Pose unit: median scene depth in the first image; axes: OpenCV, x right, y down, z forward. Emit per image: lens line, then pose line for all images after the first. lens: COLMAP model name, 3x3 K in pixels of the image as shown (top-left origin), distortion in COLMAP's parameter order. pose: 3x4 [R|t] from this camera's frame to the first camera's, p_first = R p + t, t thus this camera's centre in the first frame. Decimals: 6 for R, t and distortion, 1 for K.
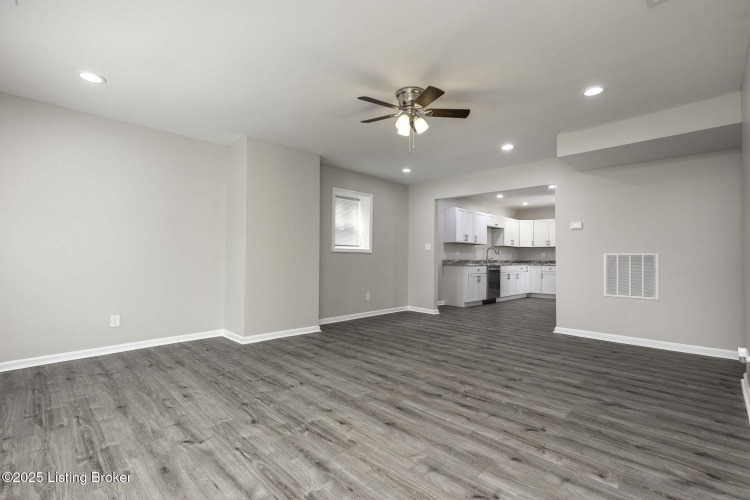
lens RADIAL K [[338.1, 0, 375.0], [0, 338.1, 250.0], [0, 0, 1]] dist [0.000558, 0.000024]
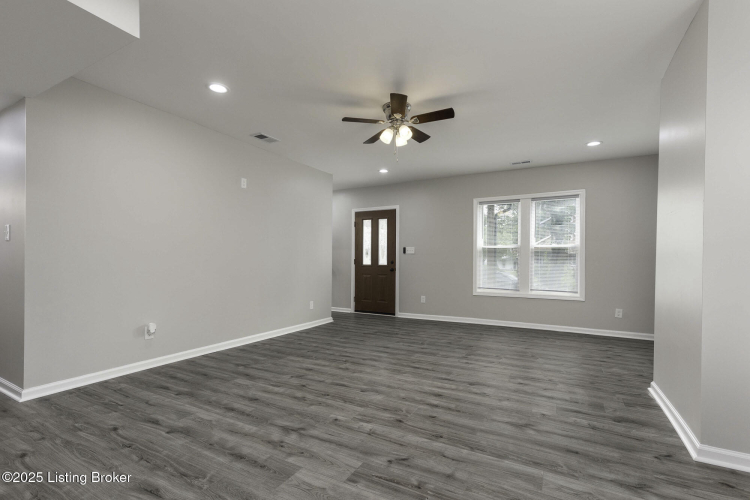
lens RADIAL K [[354.7, 0, 374.3], [0, 354.7, 265.8], [0, 0, 1]] dist [0.009713, -0.000252]
pose [[-0.960696, -0.009619, -0.277435, 0.472853], [-0.005771, 0.999876, -0.014684, 0.051768], [0.277542, -0.012505, -0.960632, 2.044042]]
